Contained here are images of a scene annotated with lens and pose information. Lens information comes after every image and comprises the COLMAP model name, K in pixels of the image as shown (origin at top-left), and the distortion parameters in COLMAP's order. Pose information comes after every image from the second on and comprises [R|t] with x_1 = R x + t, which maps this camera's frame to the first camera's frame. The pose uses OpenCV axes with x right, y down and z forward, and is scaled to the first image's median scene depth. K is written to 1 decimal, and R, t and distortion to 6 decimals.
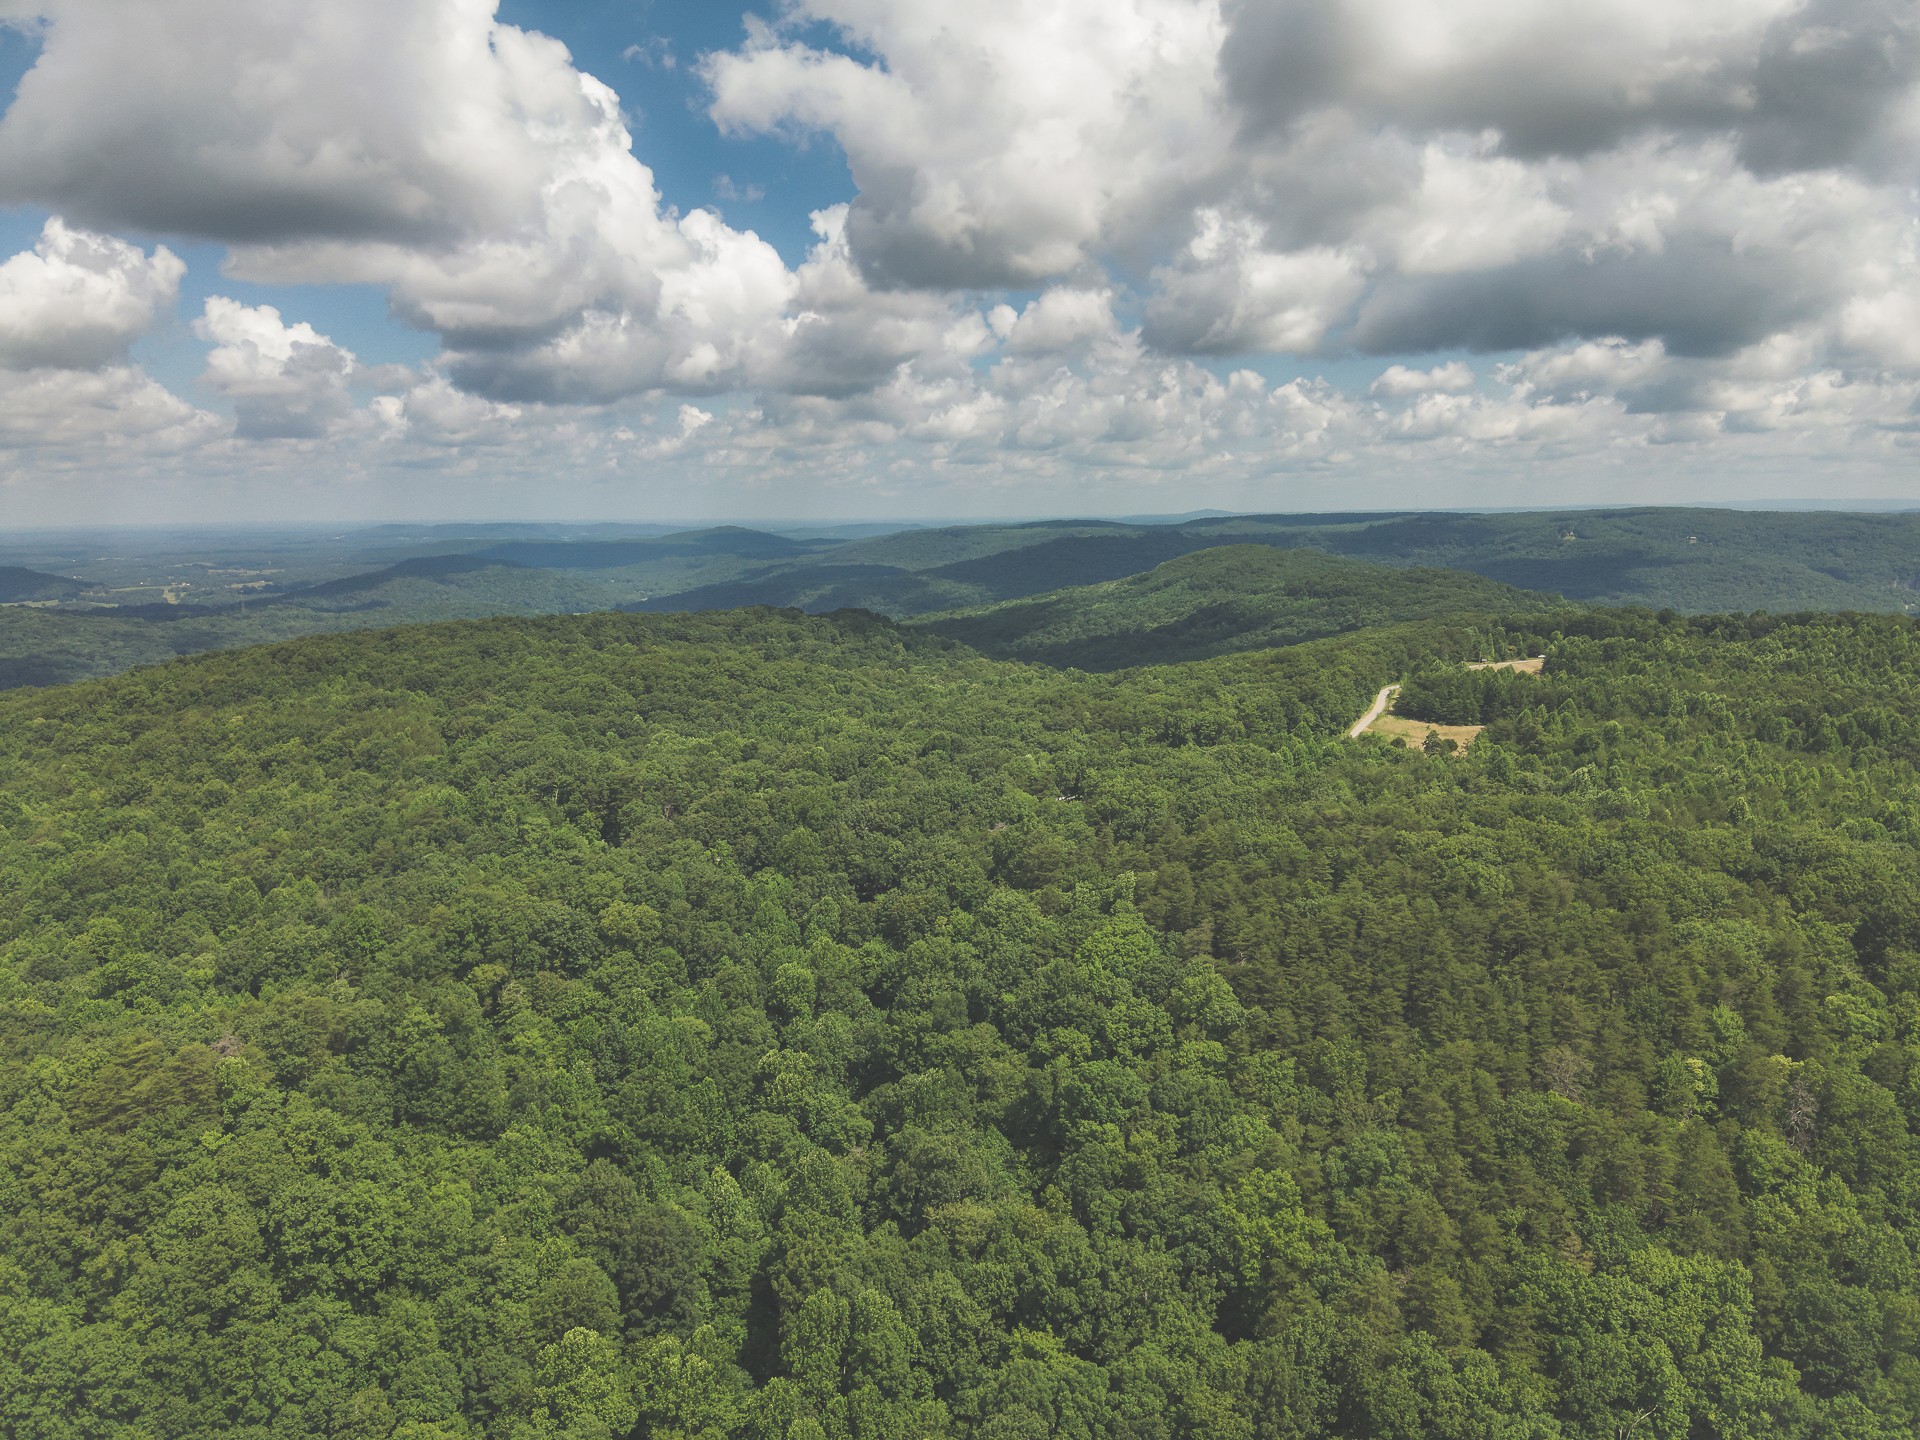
lens RADIAL K [[1420.8, 0, 970.7], [0, 1420.8, 701.4], [0, 0, 1]] dist [0.076766, -0.173856]
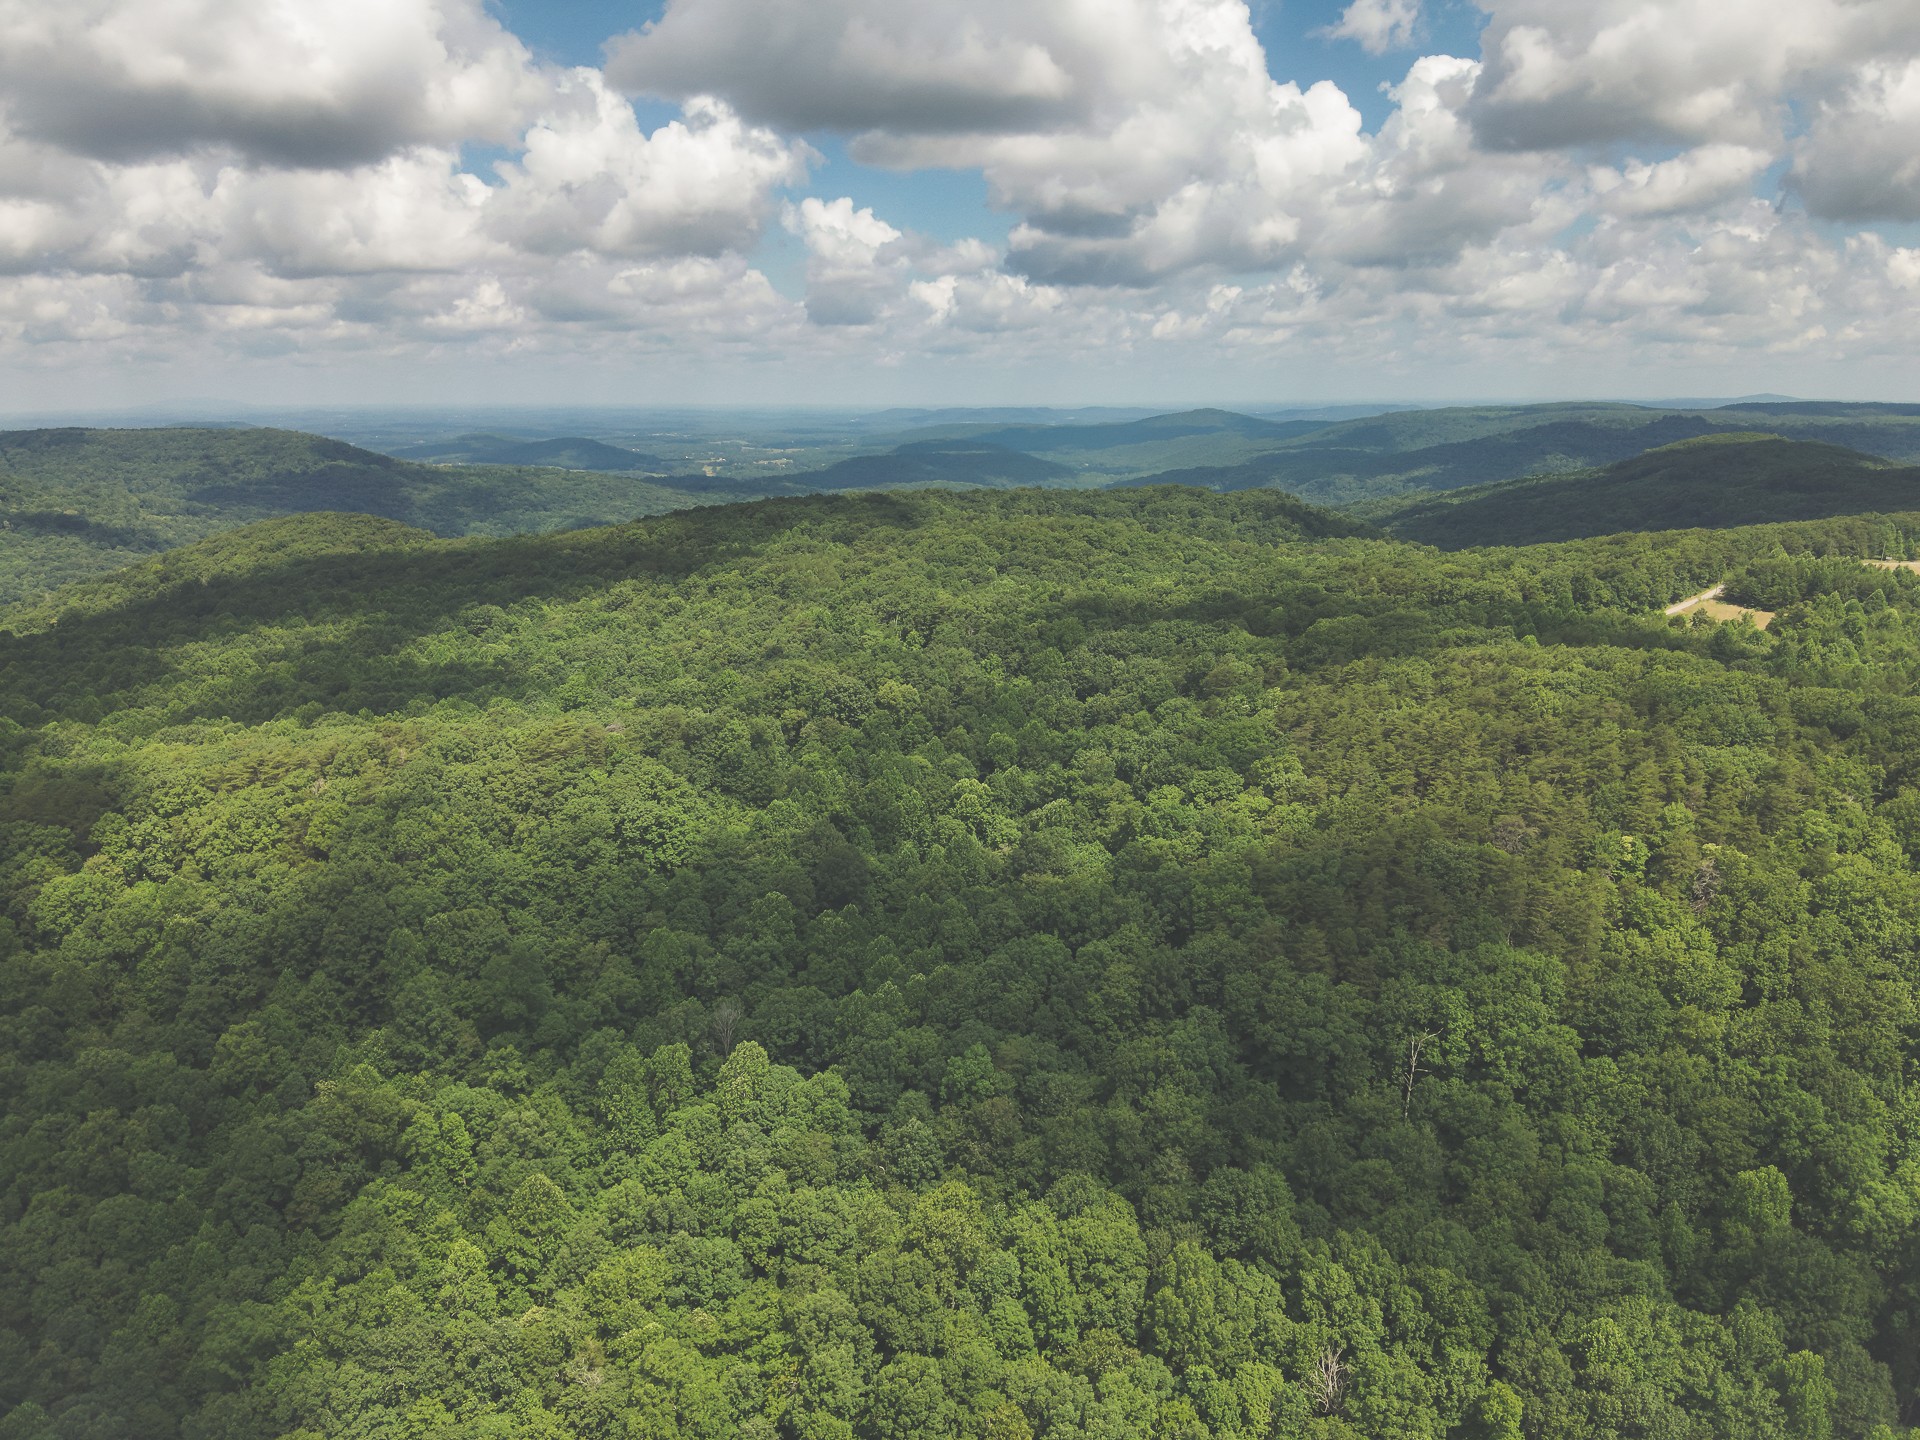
lens RADIAL K [[1428.9, 0, 992.0], [0, 1428.9, 735.4], [0, 0, 1]] dist [0.097943, -0.149715]
pose [[0.946809, 0.081727, -0.311245, 0.308015], [-0.050970, 0.993089, 0.105715, 0.045981], [0.317734, -0.084228, 0.944431, -0.312590]]
